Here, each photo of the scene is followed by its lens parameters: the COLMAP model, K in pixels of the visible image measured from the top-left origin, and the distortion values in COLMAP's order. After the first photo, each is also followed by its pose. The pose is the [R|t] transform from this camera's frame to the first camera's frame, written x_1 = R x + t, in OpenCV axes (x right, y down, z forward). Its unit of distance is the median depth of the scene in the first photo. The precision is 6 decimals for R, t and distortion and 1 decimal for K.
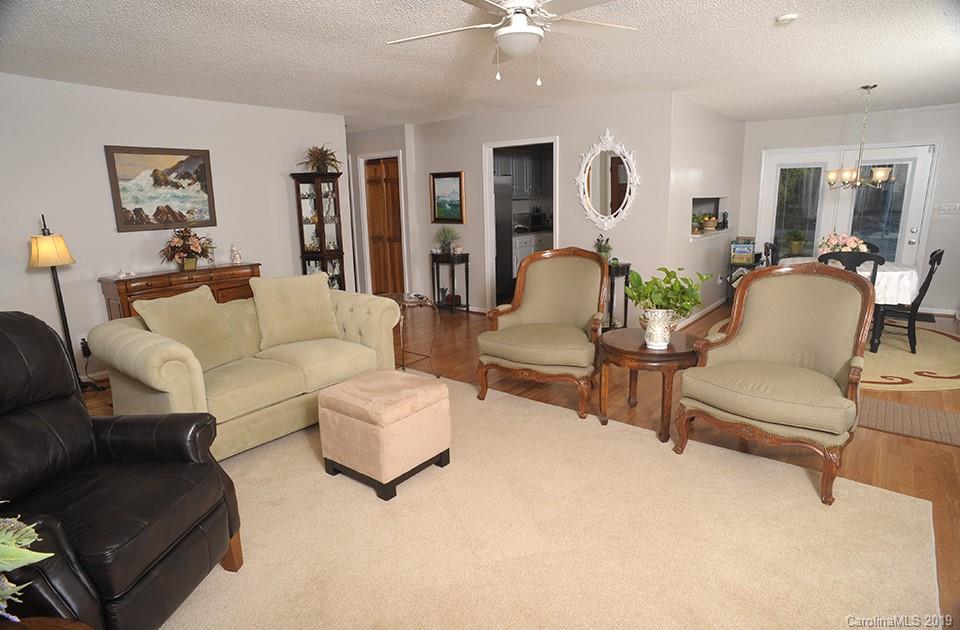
lens RADIAL K [[542.9, 0, 480.0], [0, 542.9, 315.0], [0, 0, 1]] dist [-0.018847, -0.000090]
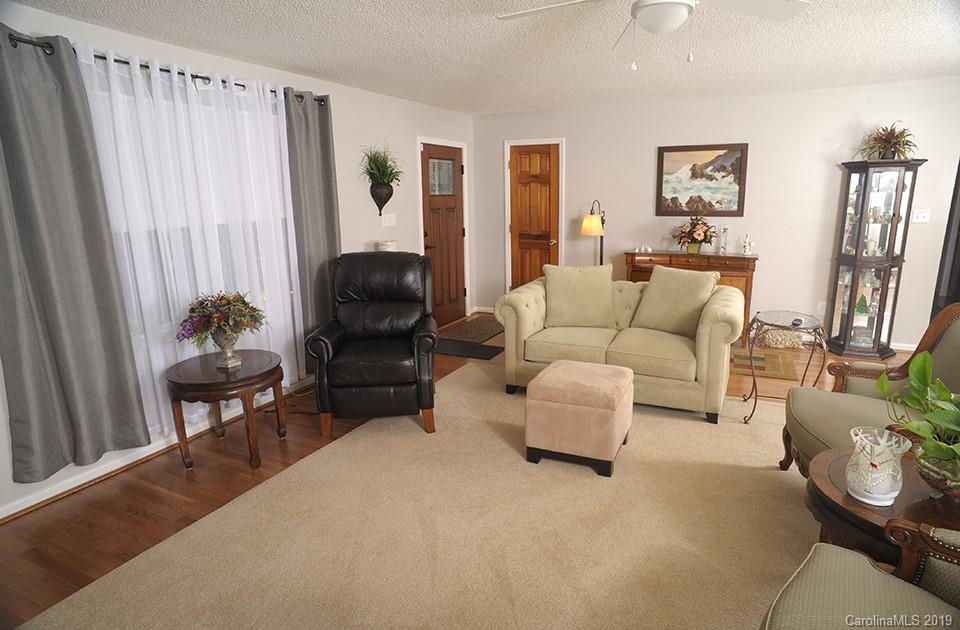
lens RADIAL K [[549.6, 0, 480.0], [0, 549.6, 315.0], [0, 0, 1]] dist [-0.105640, 0.074563]
pose [[0.198554, 0.225691, -0.953750, 0.469185], [-0.199851, 0.962003, 0.186038, -0.082031], [0.959498, 0.153670, 0.236114, 0.336391]]
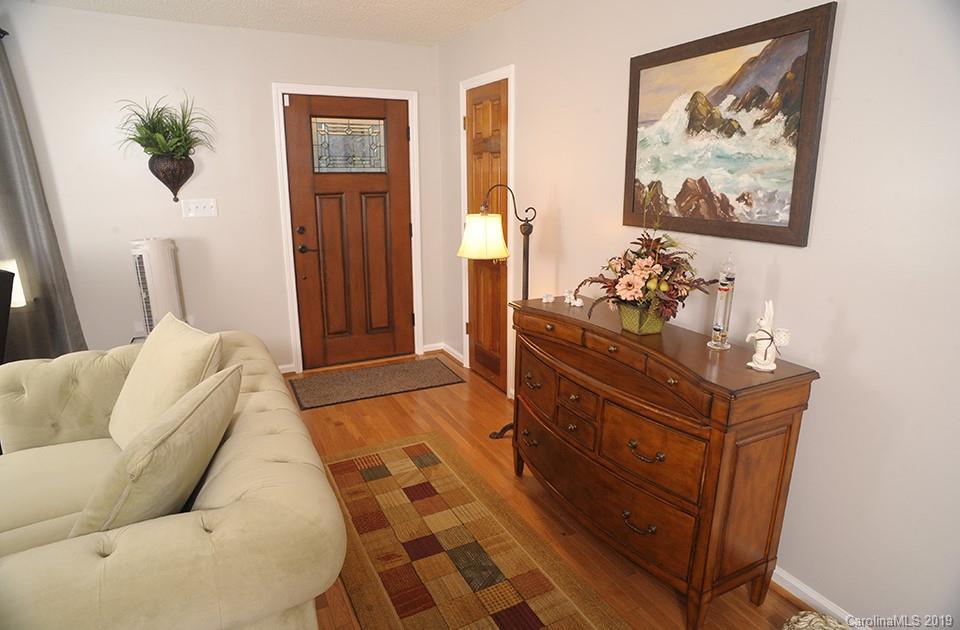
lens RADIAL K [[549.6, 0, 480.0], [0, 549.6, 315.0], [0, 0, 1]] dist [-0.105640, 0.074563]
pose [[-0.423527, 0.239411, -0.873675, -0.118375], [-0.190257, 0.919426, 0.344178, -0.219939], [0.885679, 0.311991, -0.343852, 1.040181]]
